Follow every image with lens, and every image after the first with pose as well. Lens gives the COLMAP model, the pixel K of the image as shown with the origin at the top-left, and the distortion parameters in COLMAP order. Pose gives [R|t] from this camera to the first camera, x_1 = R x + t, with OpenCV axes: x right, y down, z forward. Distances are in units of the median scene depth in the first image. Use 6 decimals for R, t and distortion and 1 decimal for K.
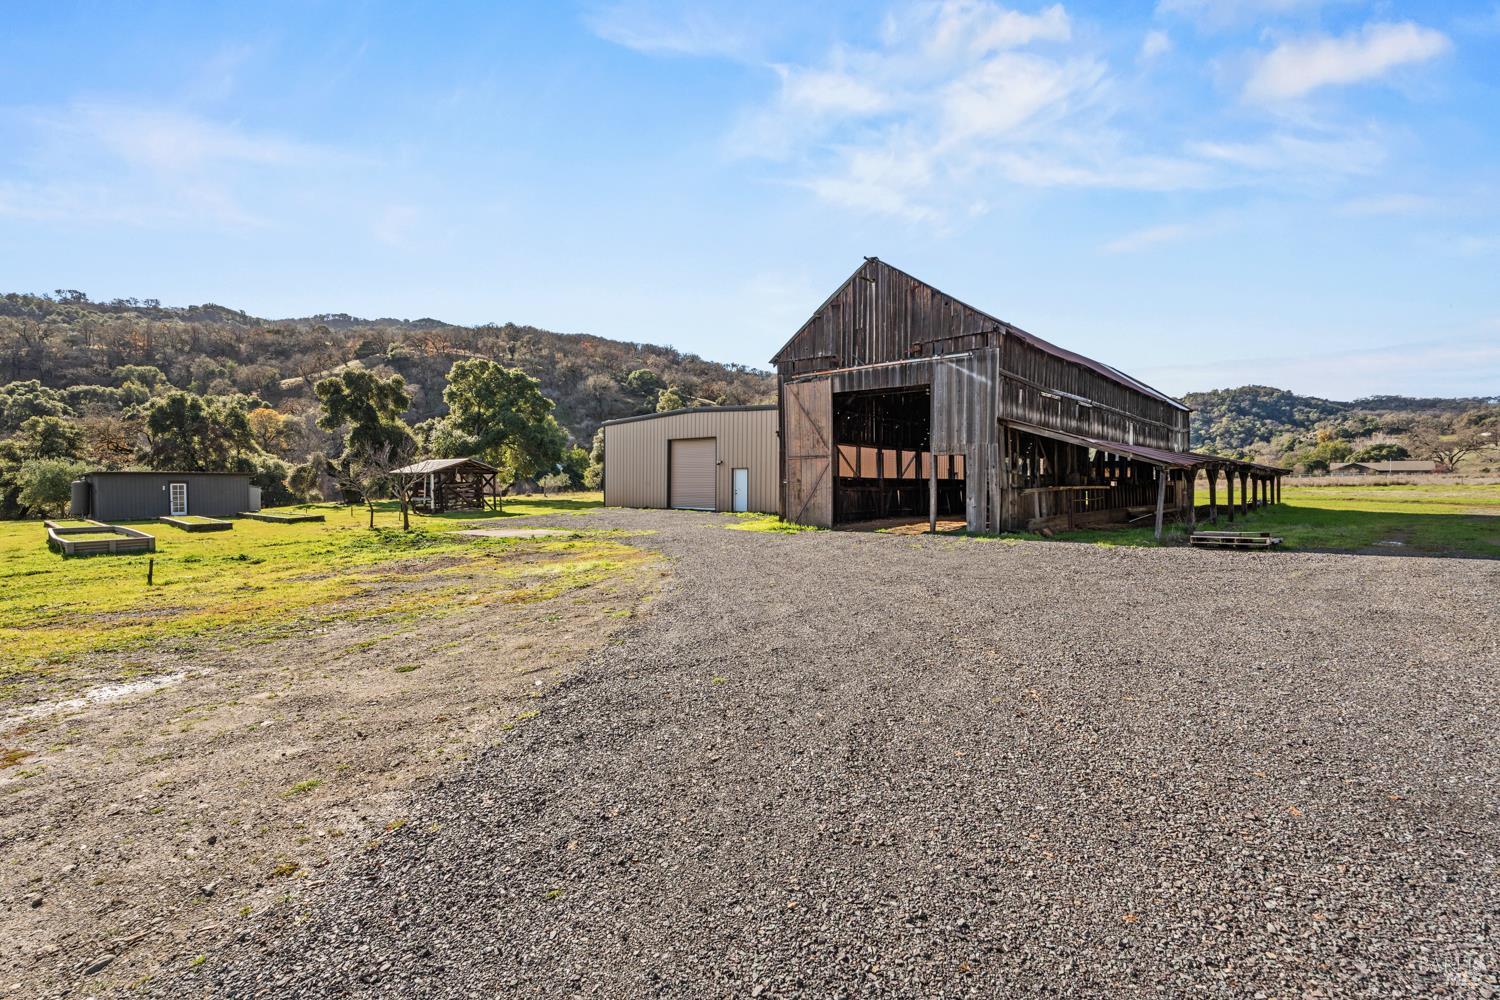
lens RADIAL K [[664.4, 0, 759.7], [0, 664.4, 502.2], [0, 0, 1]] dist [0.012571, 0.000279]
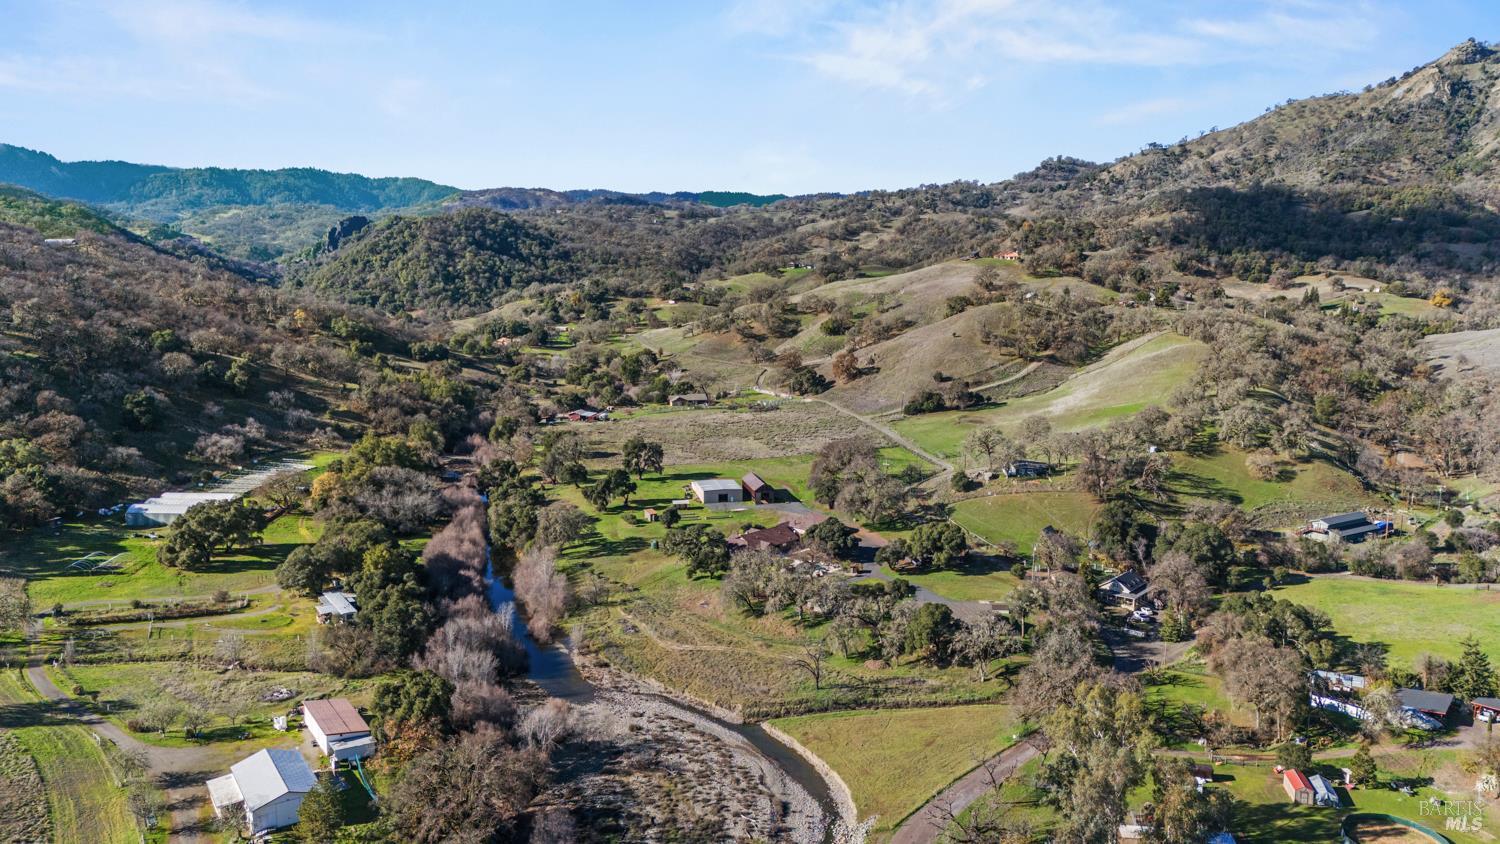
lens RADIAL K [[1095.9, 0, 742.7], [0, 1095.9, 416.6], [0, 0, 1]] dist [0.087019, -0.095547]
pose [[0.587280, -0.122403, 0.800075, -5.370533], [0.030173, 0.991122, 0.129483, -1.401639], [-0.808821, -0.051902, 0.585759, -3.523585]]
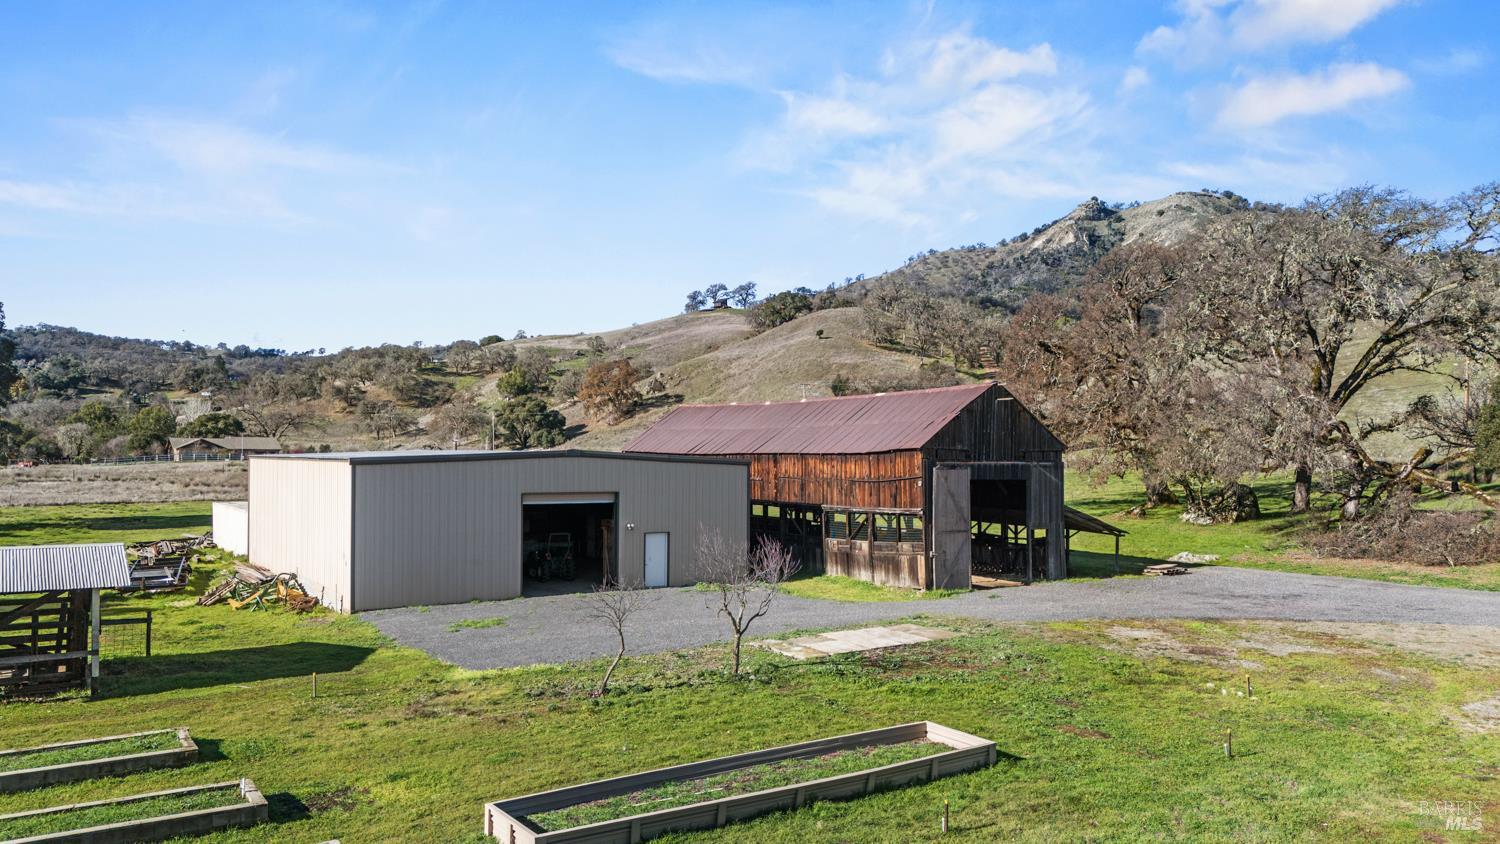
lens RADIAL K [[1129.1, 0, 750.0], [0, 1129.1, 422.0], [0, 0, 1]] dist [0.055968, -0.005346]
pose [[0.253901, 0.025512, 0.966894, -0.650803], [0.024751, 0.999153, -0.032862, -0.067772], [-0.966914, 0.032275, 0.253054, 0.272895]]
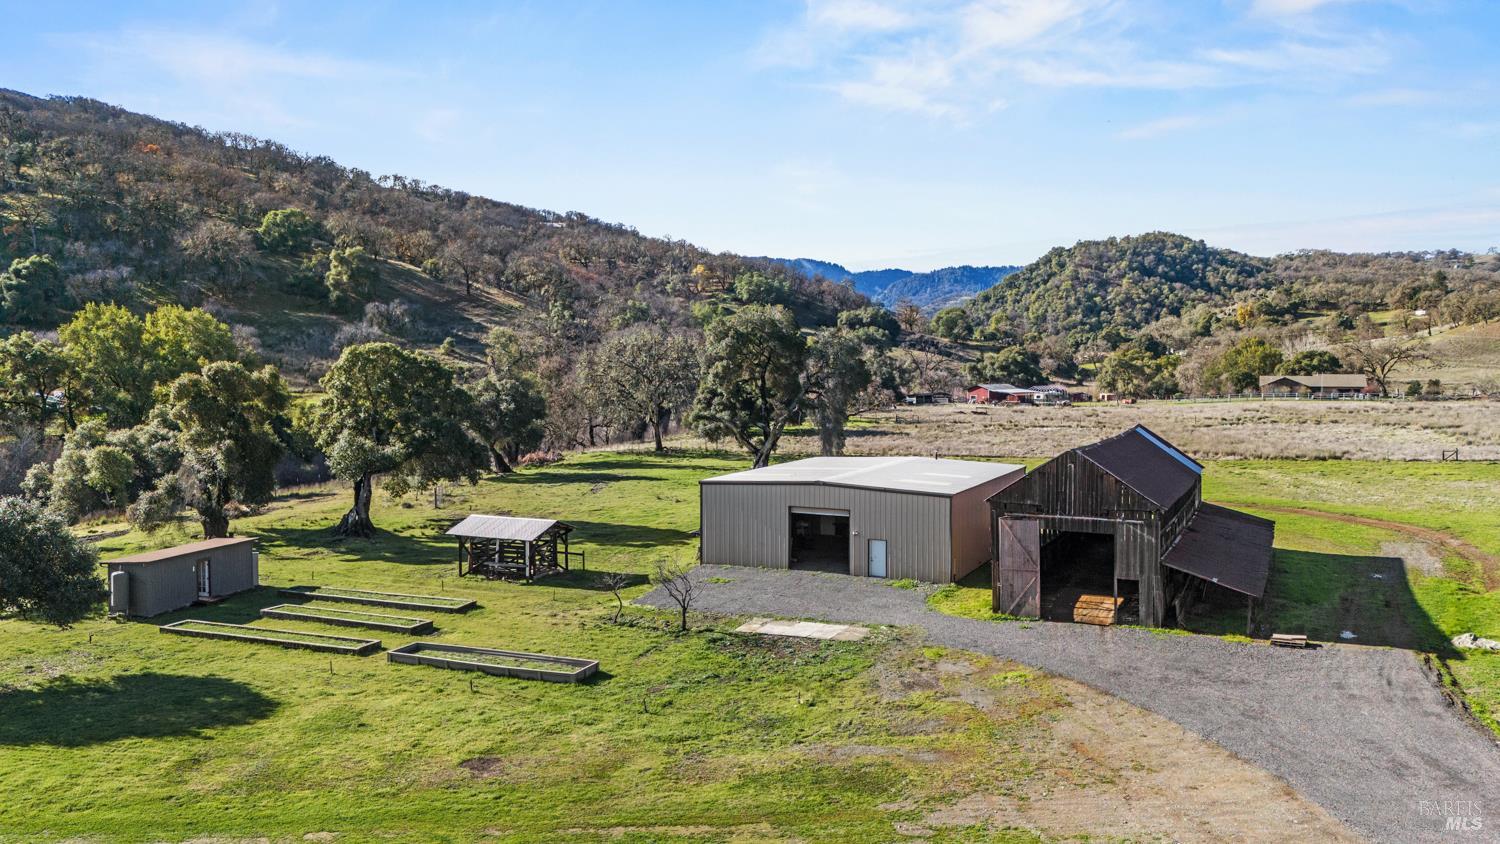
lens RADIAL K [[1114.3, 0, 750.0], [0, 1114.3, 422.0], [0, 0, 1]] dist [0.104245, -0.108988]
pose [[0.957881, -0.020411, 0.286440, -0.396661], [0.014365, 0.999628, 0.023194, -0.151777], [-0.286806, -0.018102, 0.957818, -0.397646]]
